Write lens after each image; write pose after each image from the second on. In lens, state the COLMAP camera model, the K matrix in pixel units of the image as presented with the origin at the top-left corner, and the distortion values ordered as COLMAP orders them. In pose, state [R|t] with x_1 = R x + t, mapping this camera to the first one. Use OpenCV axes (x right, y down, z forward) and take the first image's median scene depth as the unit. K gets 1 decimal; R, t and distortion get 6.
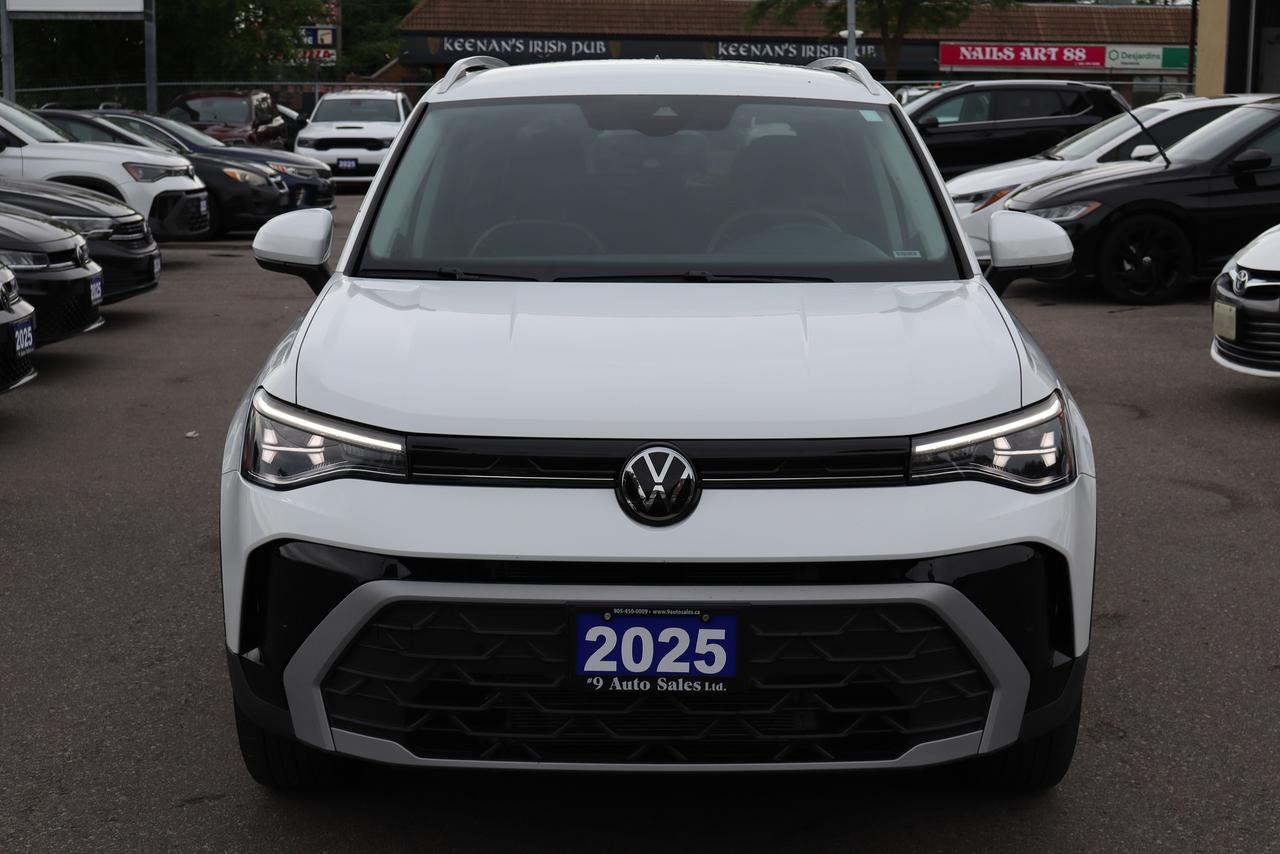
lens RADIAL K [[2076.1, 0, 640.0], [0, 2076.1, 427.0], [0, 0, 1]] dist [-0.009282, -0.074768]
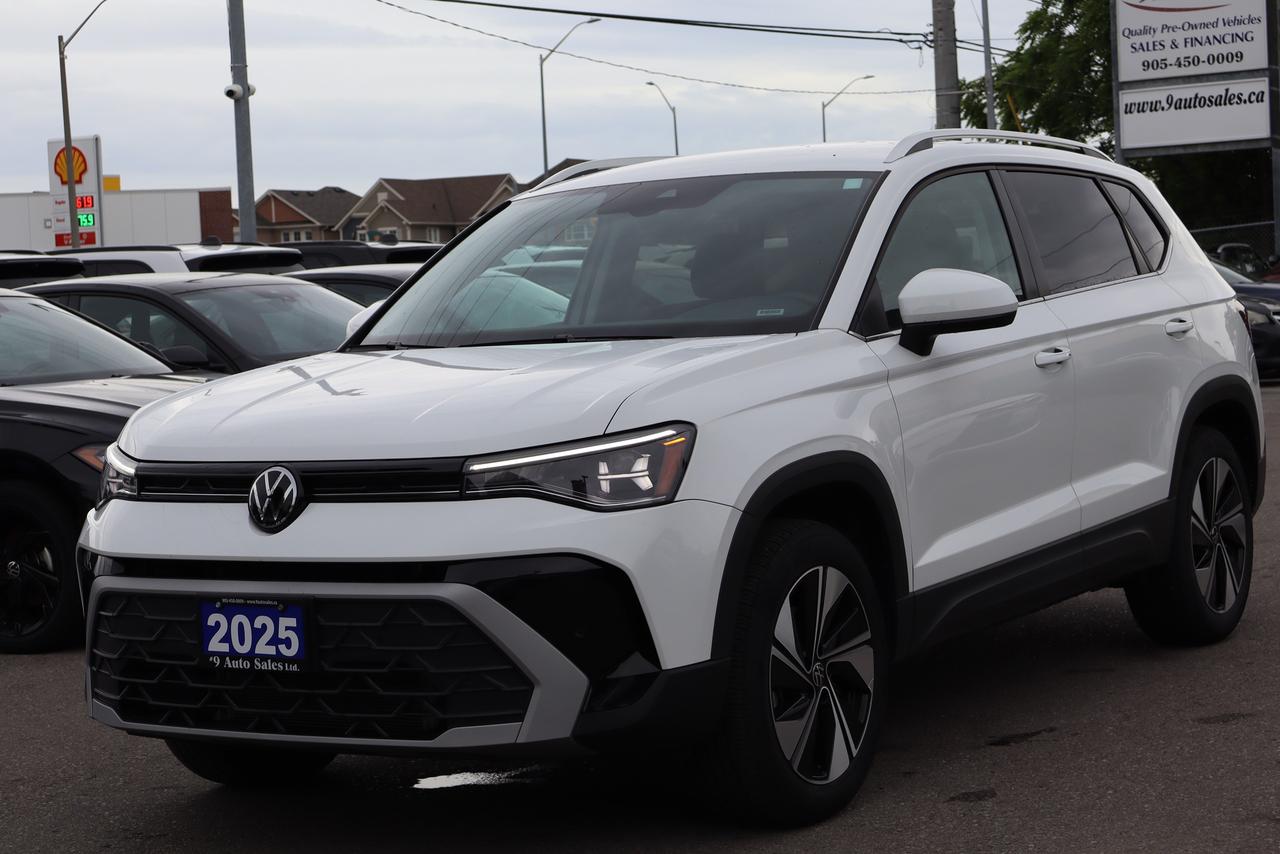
lens RADIAL K [[2502.1, 0, 640.0], [0, 2502.1, 427.0], [0, 0, 1]] dist [-0.025136, 0.167720]
pose [[0.843941, -0.022581, -0.535961, 0.967044], [-0.023845, 0.996547, -0.079535, 0.097308], [0.535906, 0.079903, 0.840488, -0.098947]]
